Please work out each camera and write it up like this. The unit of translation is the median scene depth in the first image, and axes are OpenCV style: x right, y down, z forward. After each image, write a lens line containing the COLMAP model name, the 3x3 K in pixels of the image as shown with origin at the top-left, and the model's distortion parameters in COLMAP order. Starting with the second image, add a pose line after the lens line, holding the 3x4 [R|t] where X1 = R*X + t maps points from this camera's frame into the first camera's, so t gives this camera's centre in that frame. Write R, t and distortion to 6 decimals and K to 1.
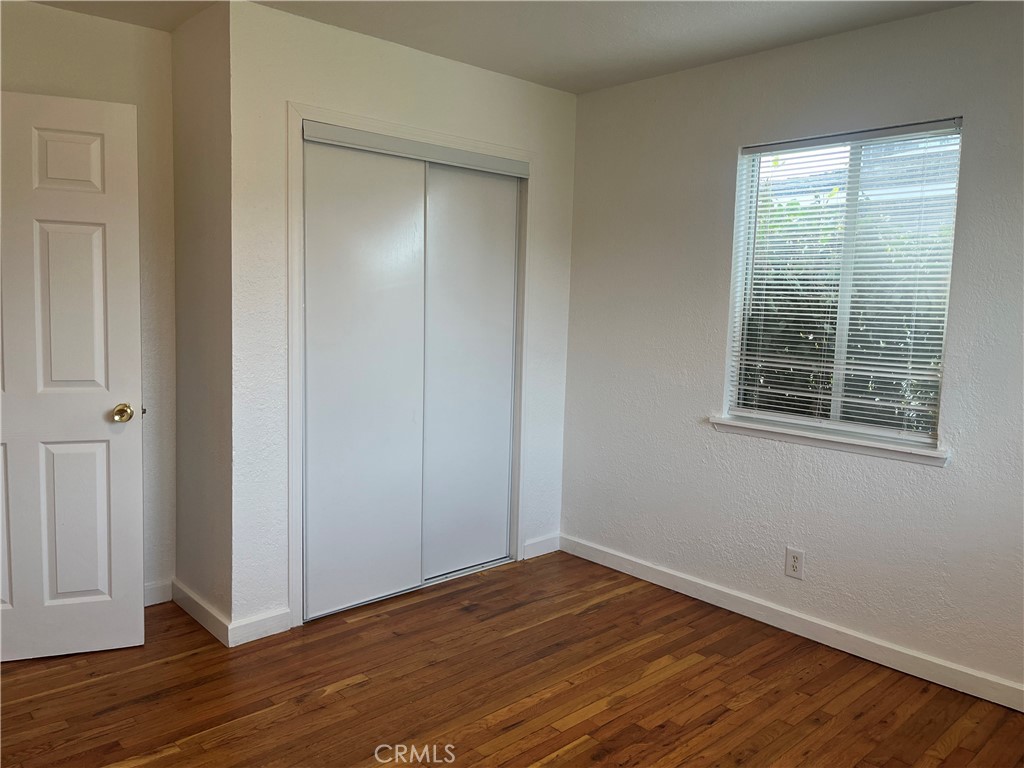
lens RADIAL K [[768.9, 0, 515.3], [0, 768.9, 385.7], [0, 0, 1]] dist [0.040215, -0.050403]
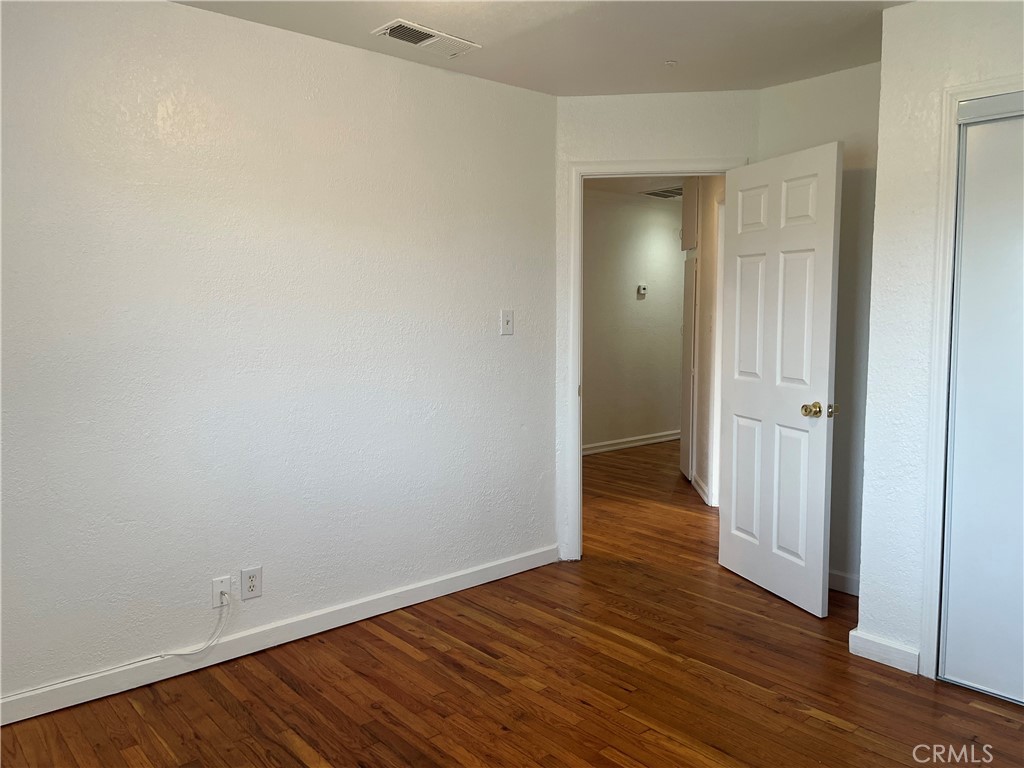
lens RADIAL K [[768.9, 0, 512.4], [0, 768.9, 377.1], [0, 0, 1]] dist [0.040215, -0.050403]
pose [[-0.042034, 0.060692, -0.997271, 0.643524], [-0.105142, 0.992342, 0.064823, -0.039171], [0.993568, 0.107580, -0.035331, 0.560408]]
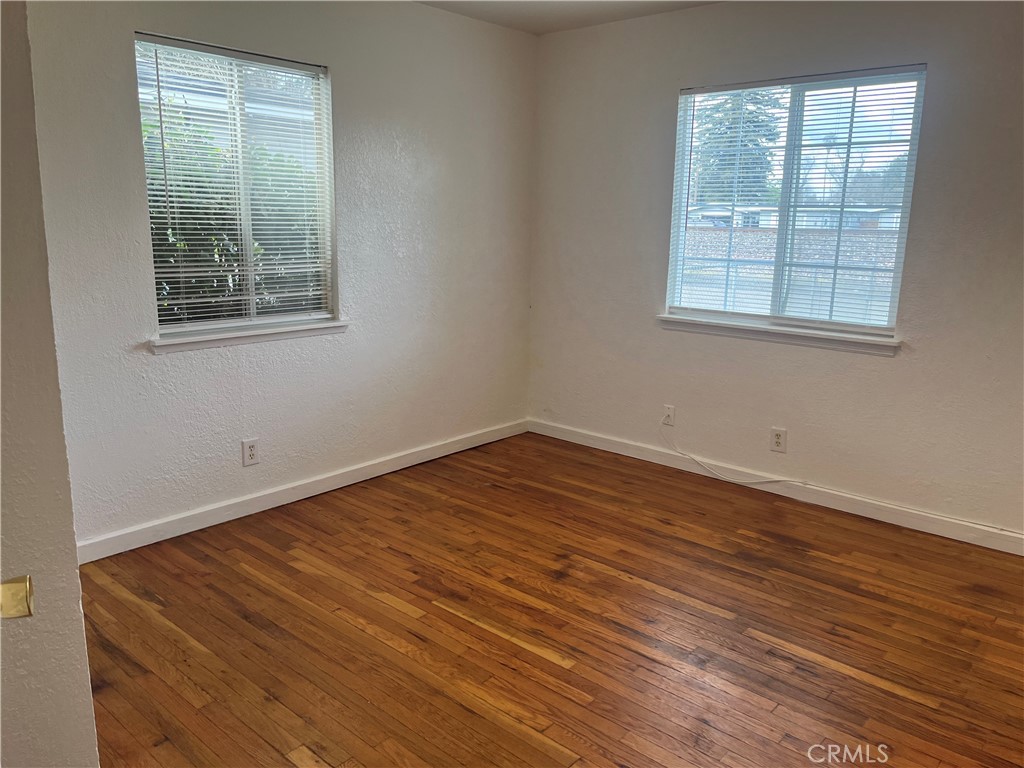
lens RADIAL K [[768.9, 0, 516.8], [0, 768.9, 387.4], [0, 0, 1]] dist [0.040215, -0.050403]
pose [[-0.096708, -0.241632, 0.965537, -0.784526], [0.092413, 0.963714, 0.250432, -0.109457], [-0.991013, 0.113447, -0.070869, 0.756823]]
